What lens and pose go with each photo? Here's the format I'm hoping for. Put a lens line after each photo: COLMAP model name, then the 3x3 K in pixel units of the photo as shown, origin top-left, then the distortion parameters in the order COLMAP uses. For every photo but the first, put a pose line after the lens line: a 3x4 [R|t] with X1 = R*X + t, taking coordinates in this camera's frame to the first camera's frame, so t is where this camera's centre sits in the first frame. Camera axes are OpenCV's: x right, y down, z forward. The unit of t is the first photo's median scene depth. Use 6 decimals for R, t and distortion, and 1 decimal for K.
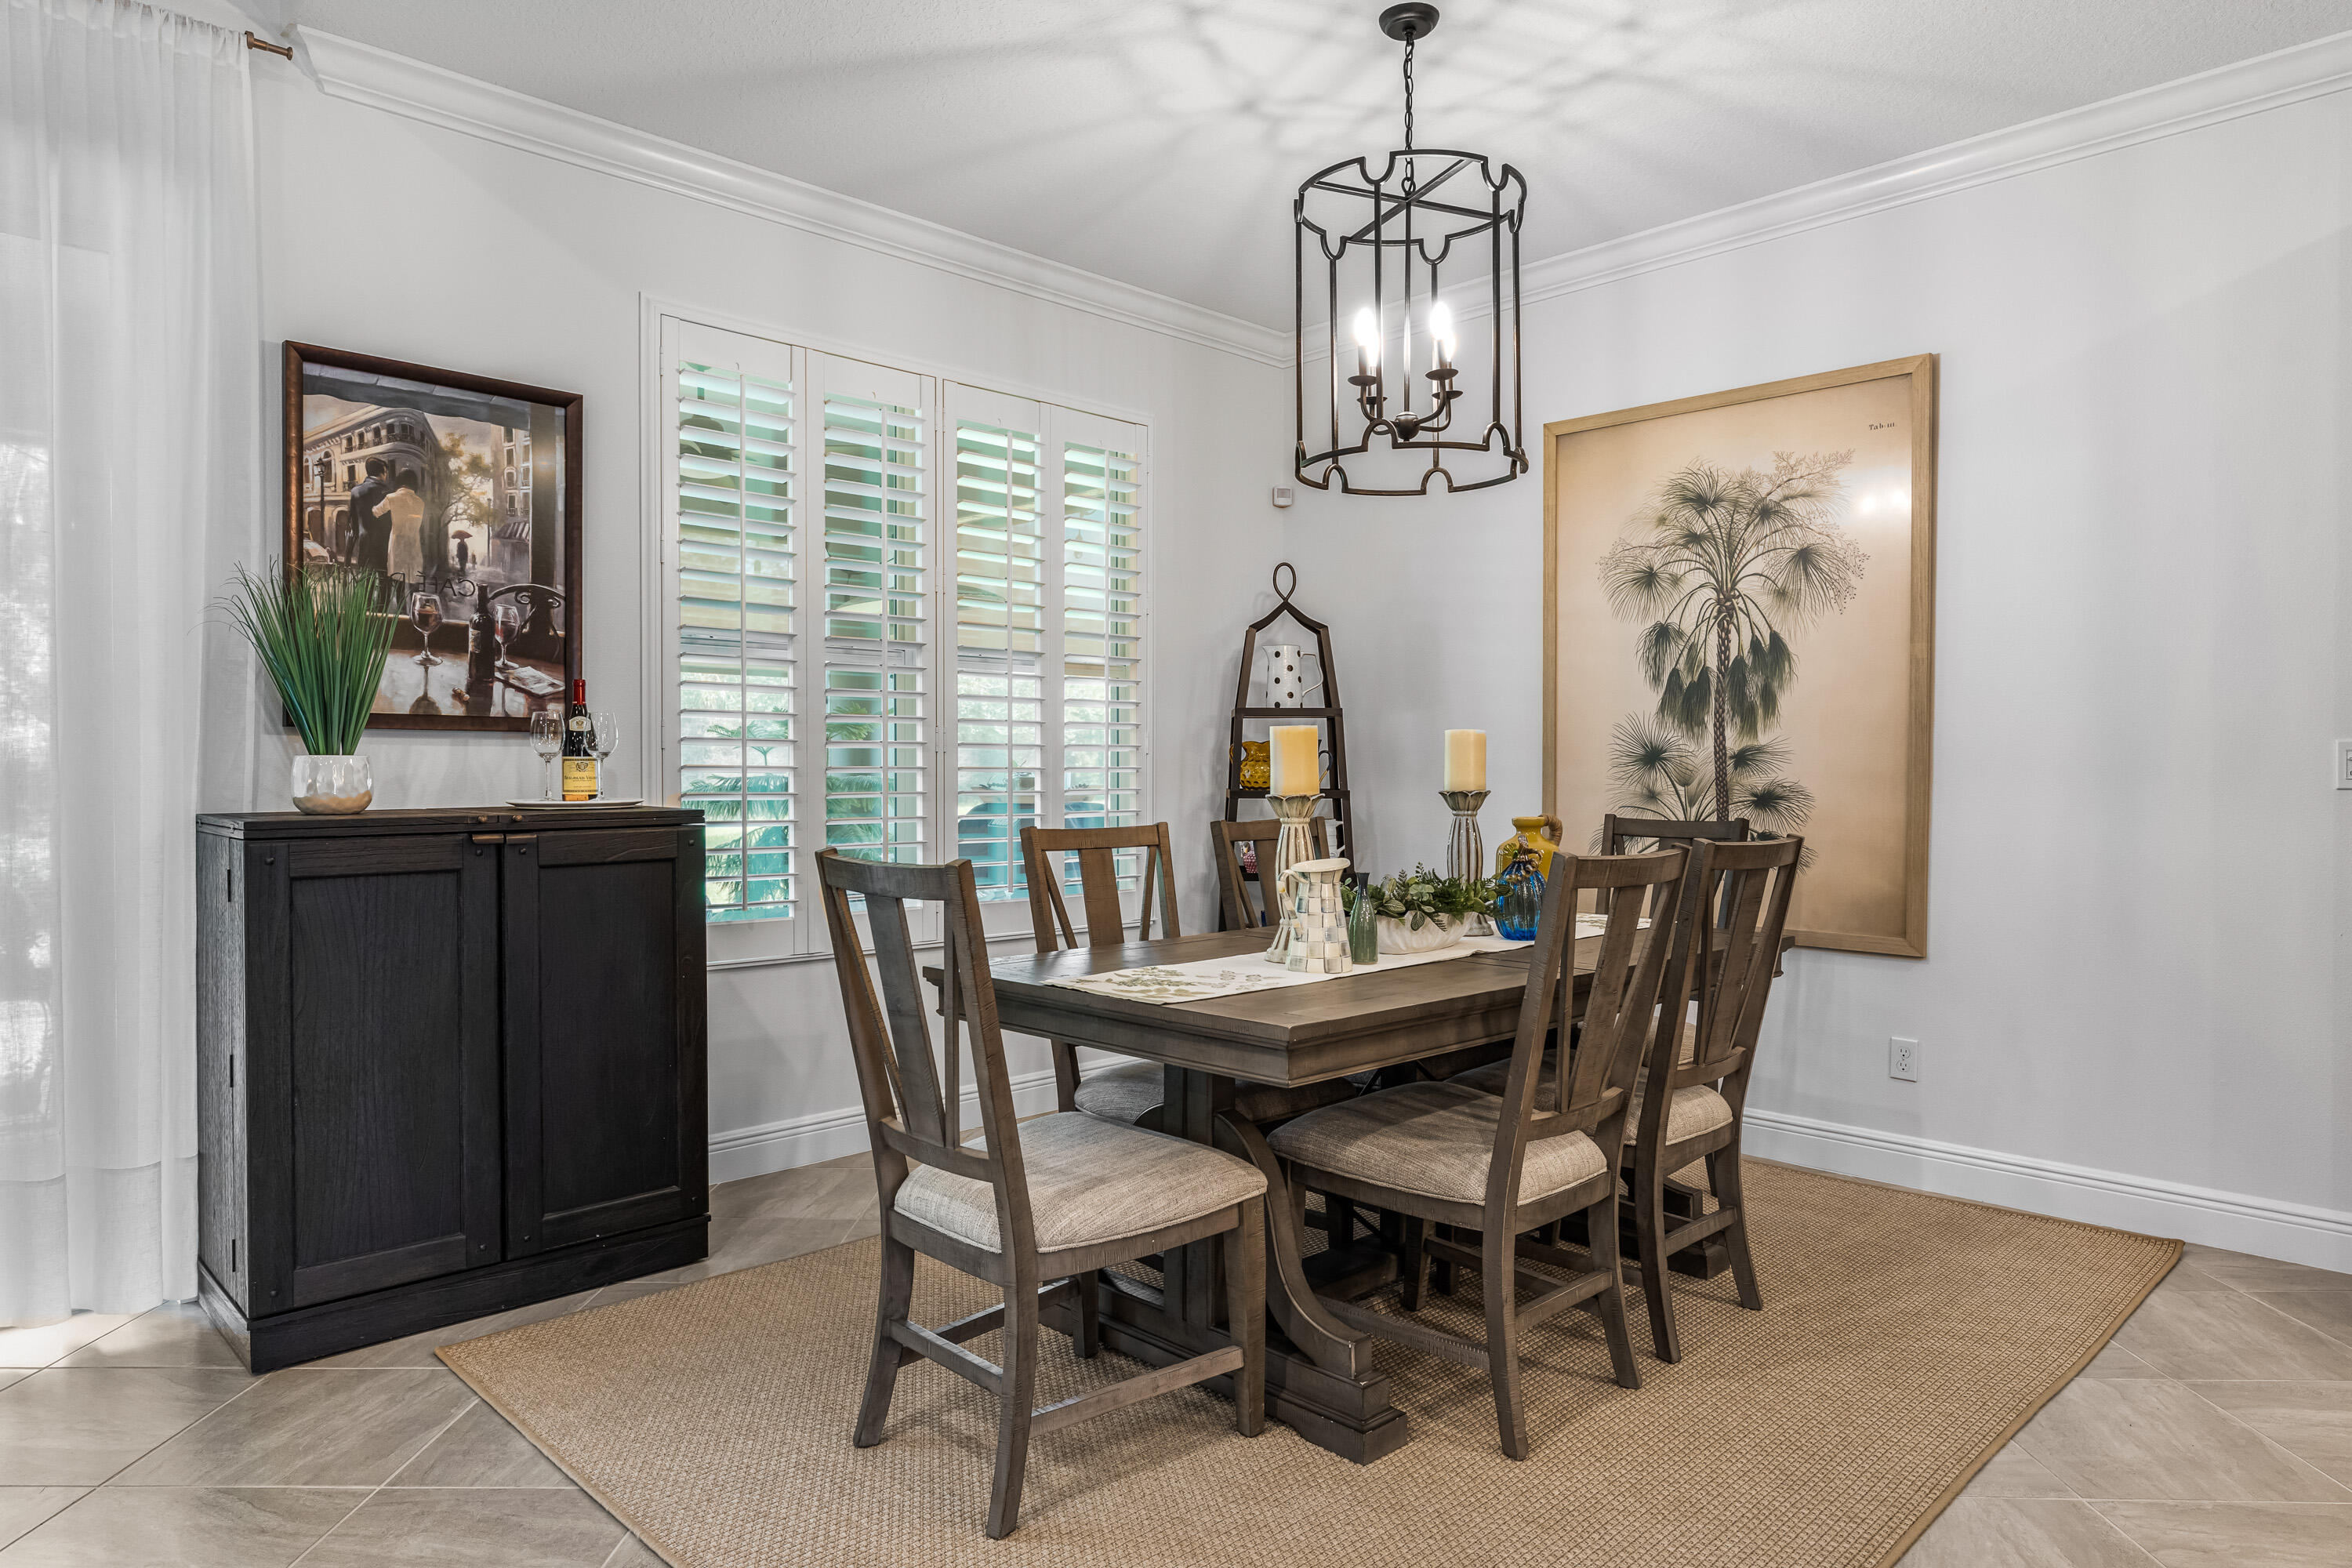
lens RADIAL K [[1423.0, 0, 1175.7], [0, 1423.0, 781.3], [0, 0, 1]] dist [-0.000581, -0.000248]
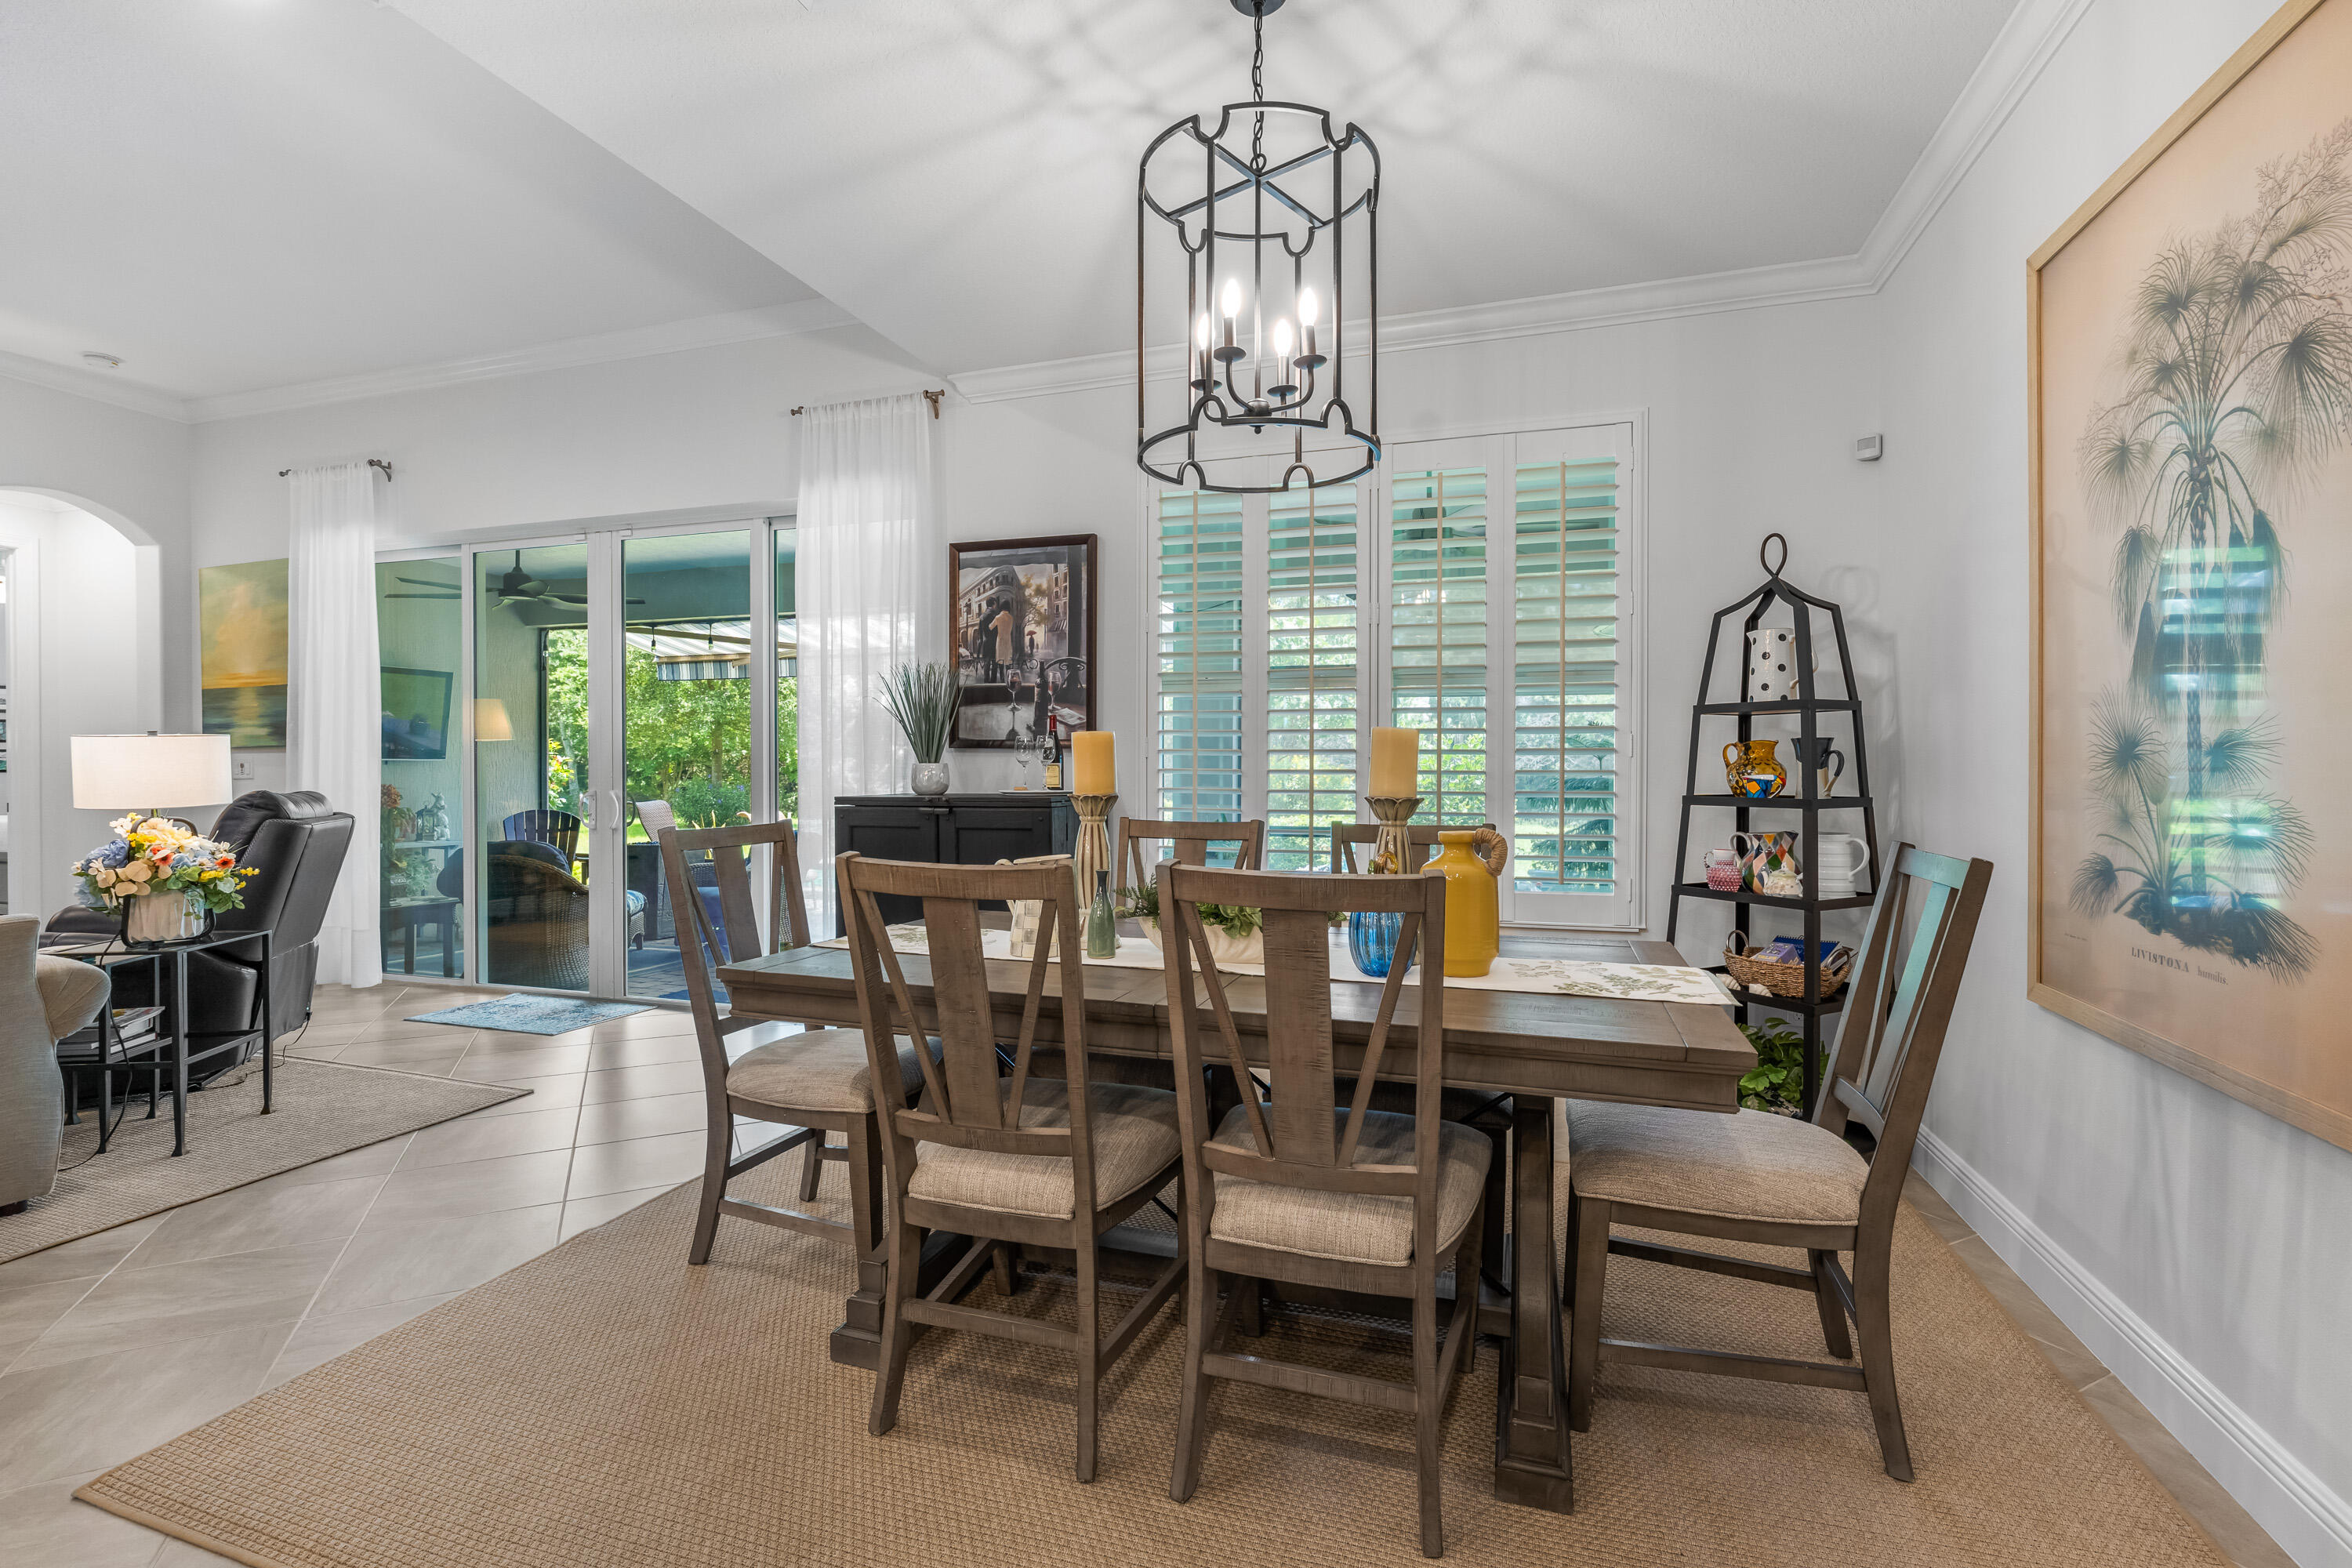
lens RADIAL K [[1063.6, 0, 1174.7], [0, 1063.6, 776.0], [0, 0, 1]] dist [-0.003484, 0.000233]
pose [[0.460571, 0.005086, -0.887608, 0.698587], [-0.012524, 0.999921, -0.000769, -0.003490], [0.887535, 0.011471, 0.460598, 0.562177]]
